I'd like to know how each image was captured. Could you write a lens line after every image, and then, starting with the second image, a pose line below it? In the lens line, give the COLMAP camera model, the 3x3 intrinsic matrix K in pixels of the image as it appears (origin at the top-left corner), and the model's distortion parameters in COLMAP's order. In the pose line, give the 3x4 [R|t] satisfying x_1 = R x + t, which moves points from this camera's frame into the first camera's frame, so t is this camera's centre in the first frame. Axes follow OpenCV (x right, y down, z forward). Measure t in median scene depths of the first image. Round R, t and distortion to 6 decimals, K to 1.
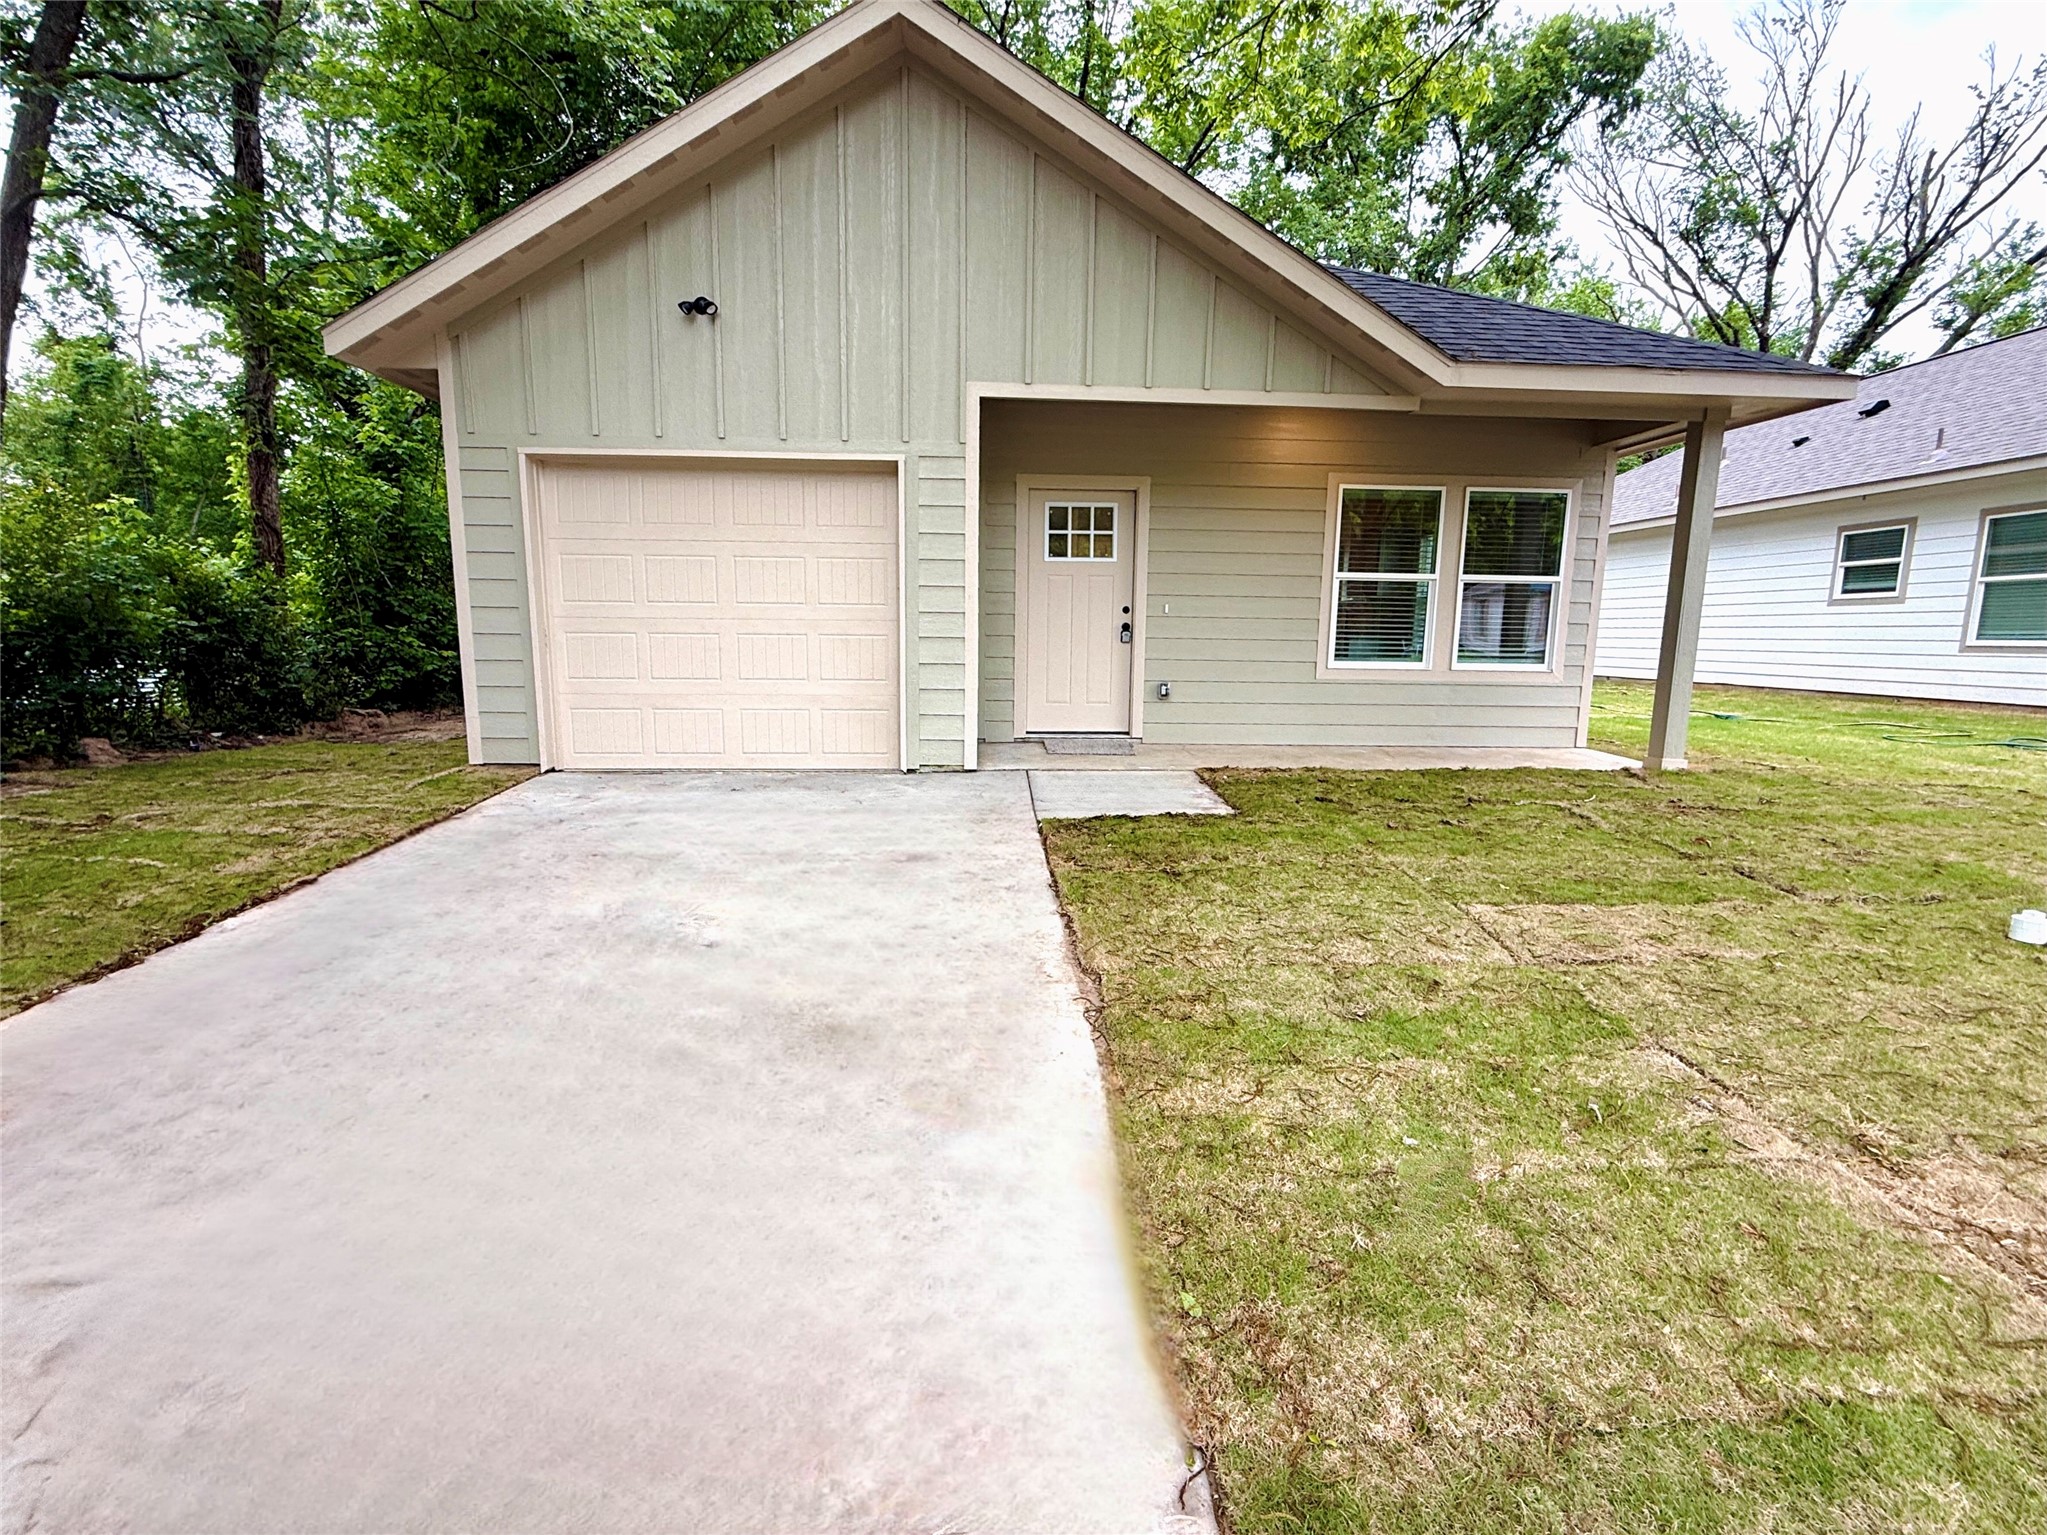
lens RADIAL K [[918.0, 0, 1023.5], [0, 918.0, 767.5], [0, 0, 1]] dist [-0.000355, 0.000360]
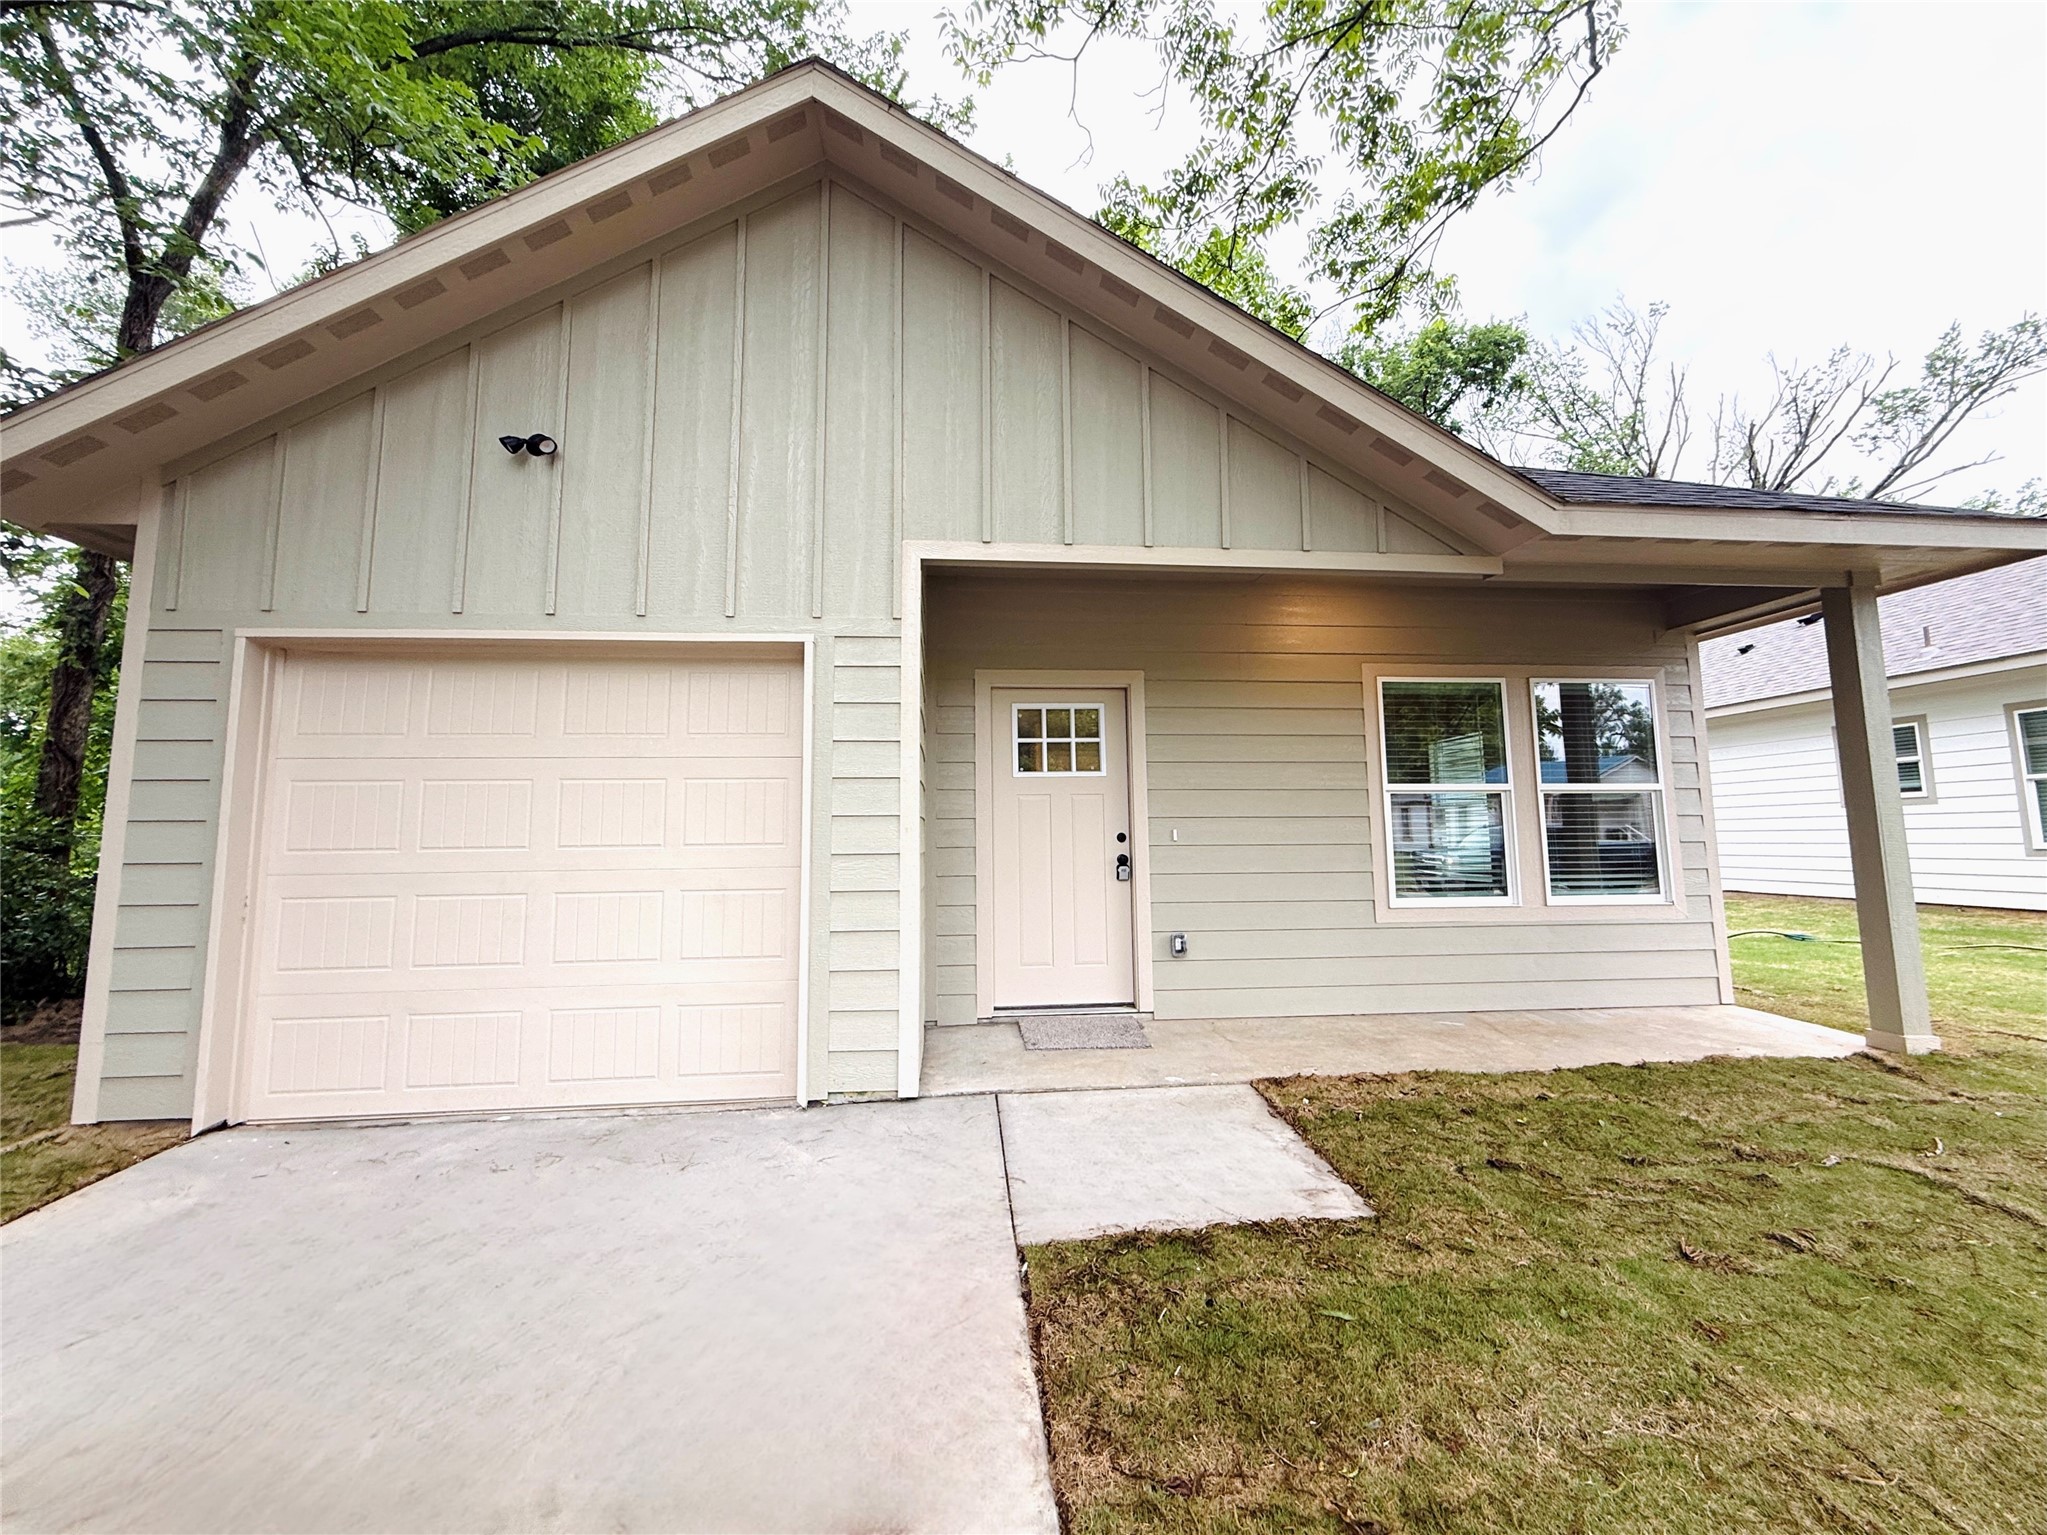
lens RADIAL K [[918.0, 0, 1023.5], [0, 918.0, 767.5], [0, 0, 1]] dist [-0.000355, 0.000360]
pose [[0.999088, -0.019026, 0.038238, 0.002717], [0.027312, 0.972922, -0.229514, -0.069959], [-0.032836, 0.230349, 0.972554, 0.312538]]
